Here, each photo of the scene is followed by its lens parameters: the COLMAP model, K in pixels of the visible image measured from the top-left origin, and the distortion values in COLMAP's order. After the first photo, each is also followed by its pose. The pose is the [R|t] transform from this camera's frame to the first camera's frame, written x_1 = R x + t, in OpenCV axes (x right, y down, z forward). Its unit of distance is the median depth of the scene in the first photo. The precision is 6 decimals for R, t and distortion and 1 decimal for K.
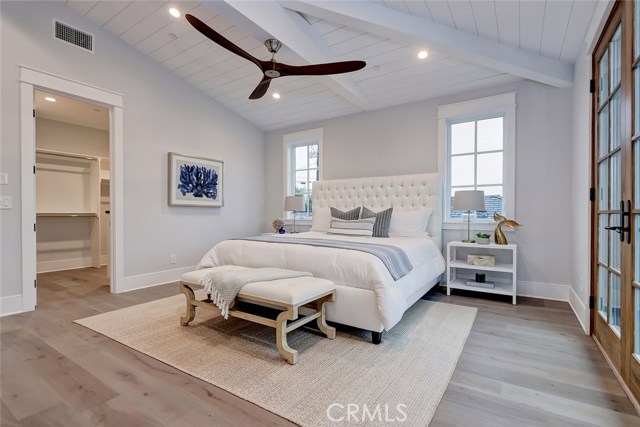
lens RADIAL K [[301.8, 0, 331.9], [0, 301.8, 215.4], [0, 0, 1]] dist [-0.000848, -0.001265]
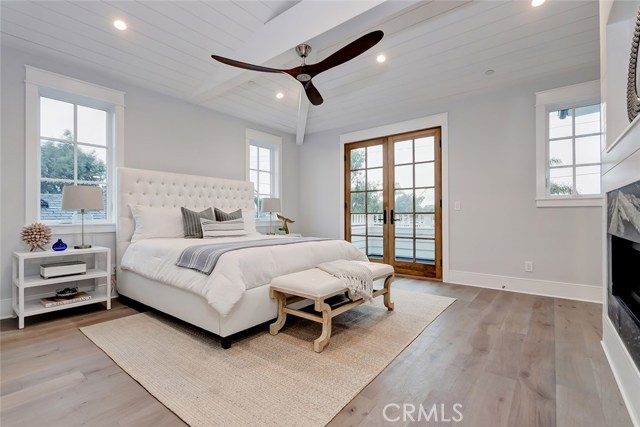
lens RADIAL K [[301.8, 0, 317.6], [0, 301.8, 214.7], [0, 0, 1]] dist [-0.000848, -0.001265]
pose [[0.092187, 0.004399, 0.995732, -0.866229], [0.013353, 0.999895, -0.005653, 0.003865], [-0.995652, 0.013817, 0.092119, 0.622792]]
